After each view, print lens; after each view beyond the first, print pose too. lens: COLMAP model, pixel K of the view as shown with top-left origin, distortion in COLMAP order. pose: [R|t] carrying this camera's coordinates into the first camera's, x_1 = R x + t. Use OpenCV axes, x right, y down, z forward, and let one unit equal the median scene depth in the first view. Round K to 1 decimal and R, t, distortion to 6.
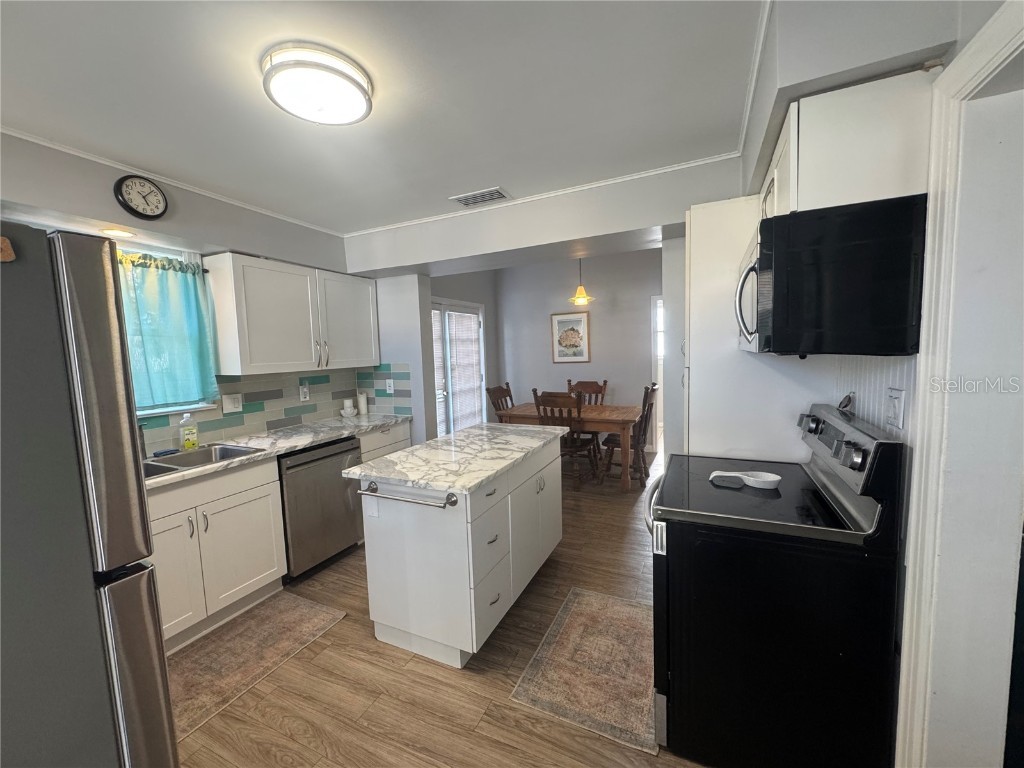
lens RADIAL K [[407.3, 0, 510.8], [0, 407.3, 385.4], [0, 0, 1]] dist [-0.003016, 0.000032]
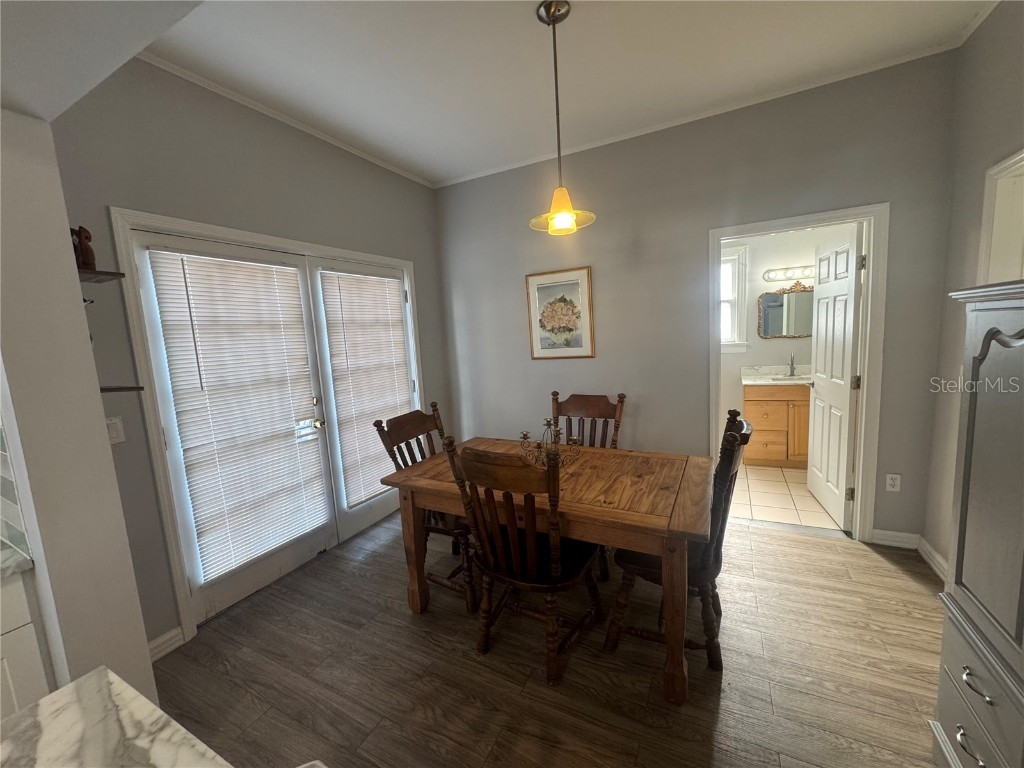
lens RADIAL K [[407.3, 0, 513.8], [0, 407.3, 387.8], [0, 0, 1]] dist [-0.003016, 0.000032]
pose [[0.999214, -0.018821, -0.034875, 0.180654], [0.020404, 0.998751, 0.045599, -0.076008], [0.033973, -0.046275, 0.998351, 0.763359]]
